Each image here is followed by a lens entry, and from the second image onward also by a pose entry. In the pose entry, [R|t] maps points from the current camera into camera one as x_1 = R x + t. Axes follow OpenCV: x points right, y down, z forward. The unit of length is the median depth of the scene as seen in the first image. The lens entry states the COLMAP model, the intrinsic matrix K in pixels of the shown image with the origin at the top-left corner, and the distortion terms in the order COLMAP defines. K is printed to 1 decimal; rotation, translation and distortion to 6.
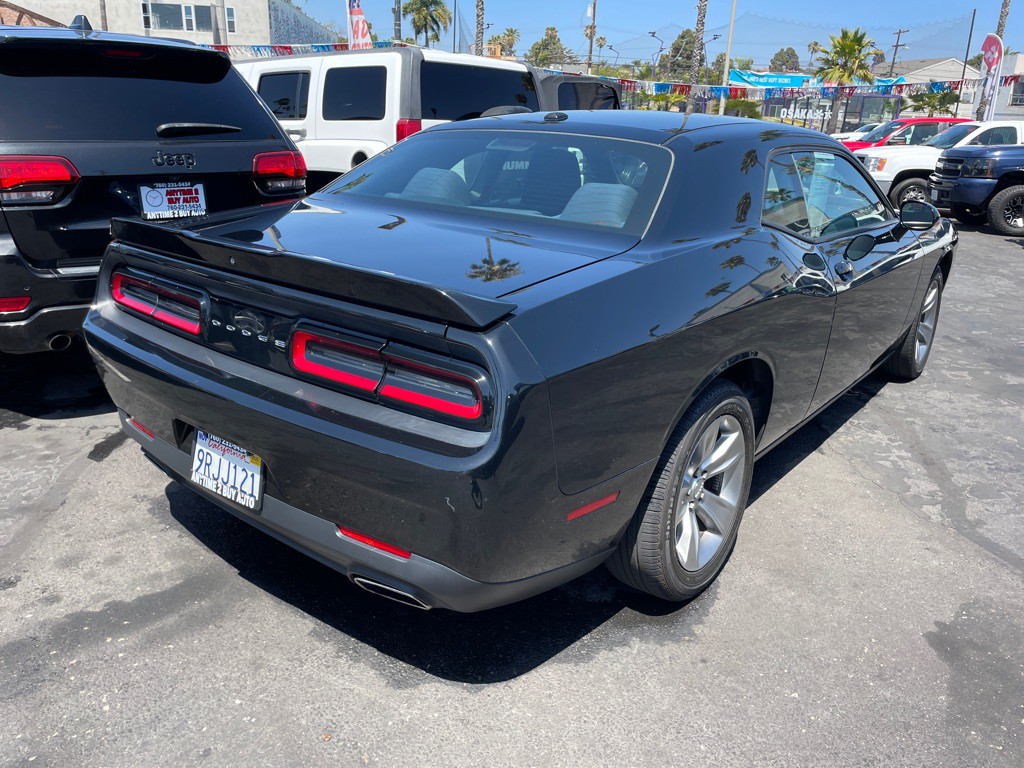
lens RADIAL K [[773.7, 0, 509.7], [0, 773.7, 375.9], [0, 0, 1]] dist [0.088070, -0.116346]
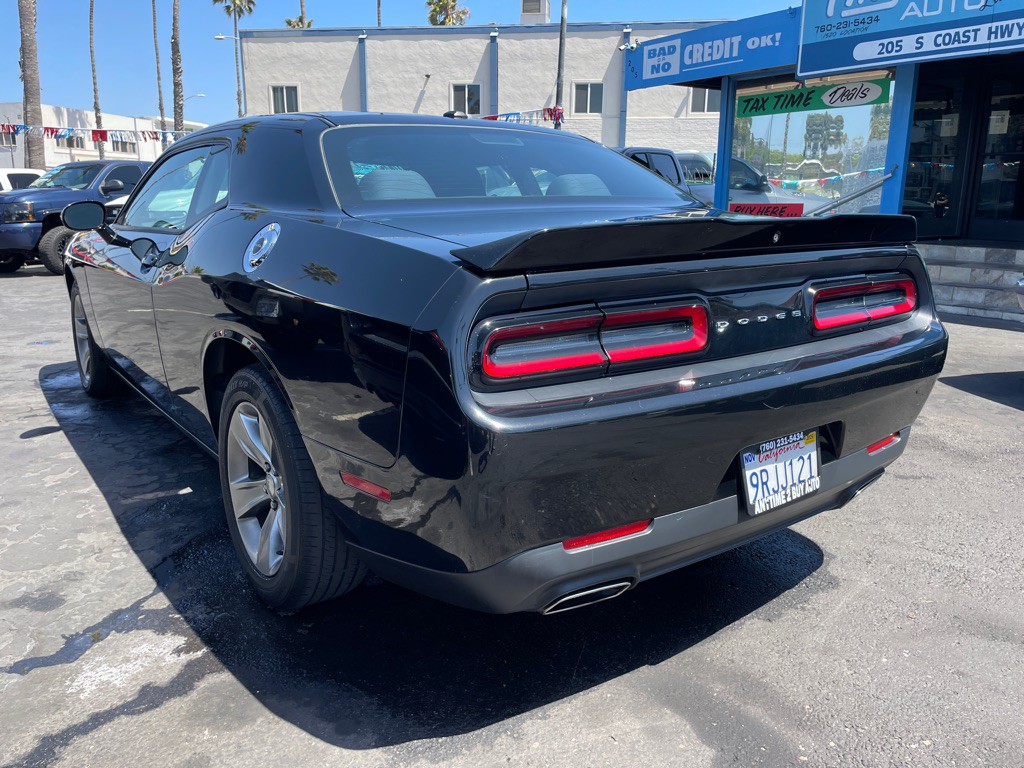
lens RADIAL K [[774.8, 0, 516.8], [0, 774.8, 379.7], [0, 0, 1]] dist [0.090271, -0.121587]
pose [[0.259727, -0.253452, 0.931828, -1.214712], [0.312904, 0.934971, 0.167092, -0.218685], [-0.913583, 0.248175, 0.322143, 0.936433]]
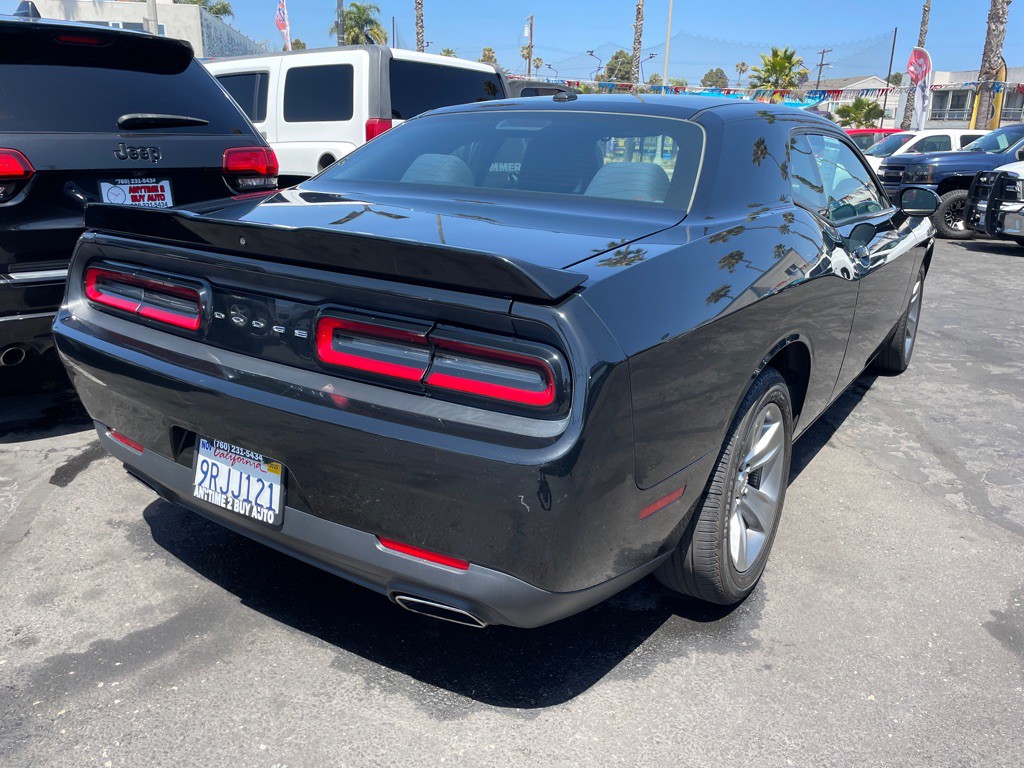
lens RADIAL K [[773.8, 0, 519.8], [0, 773.8, 379.6], [0, 0, 1]] dist [0.088976, -0.119247]
pose [[0.996219, -0.032545, 0.080547, -0.110419], [0.034017, 0.999277, -0.016972, 0.030699], [-0.079936, 0.019648, 0.996606, 0.095116]]
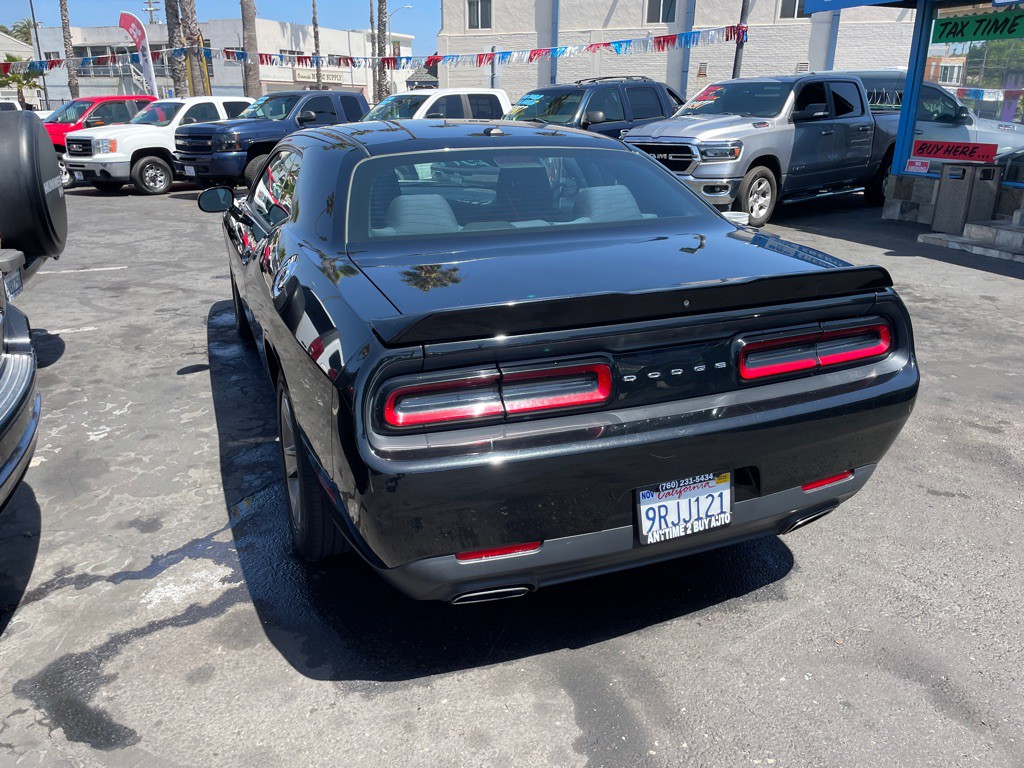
lens RADIAL K [[773.7, 0, 510.2], [0, 773.7, 381.5], [0, 0, 1]] dist [0.093390, -0.126257]
pose [[0.493504, -0.324691, 0.806864, -1.198407], [0.292819, 0.935572, 0.197387, -0.289927], [-0.818969, 0.138854, 0.556785, 0.587100]]
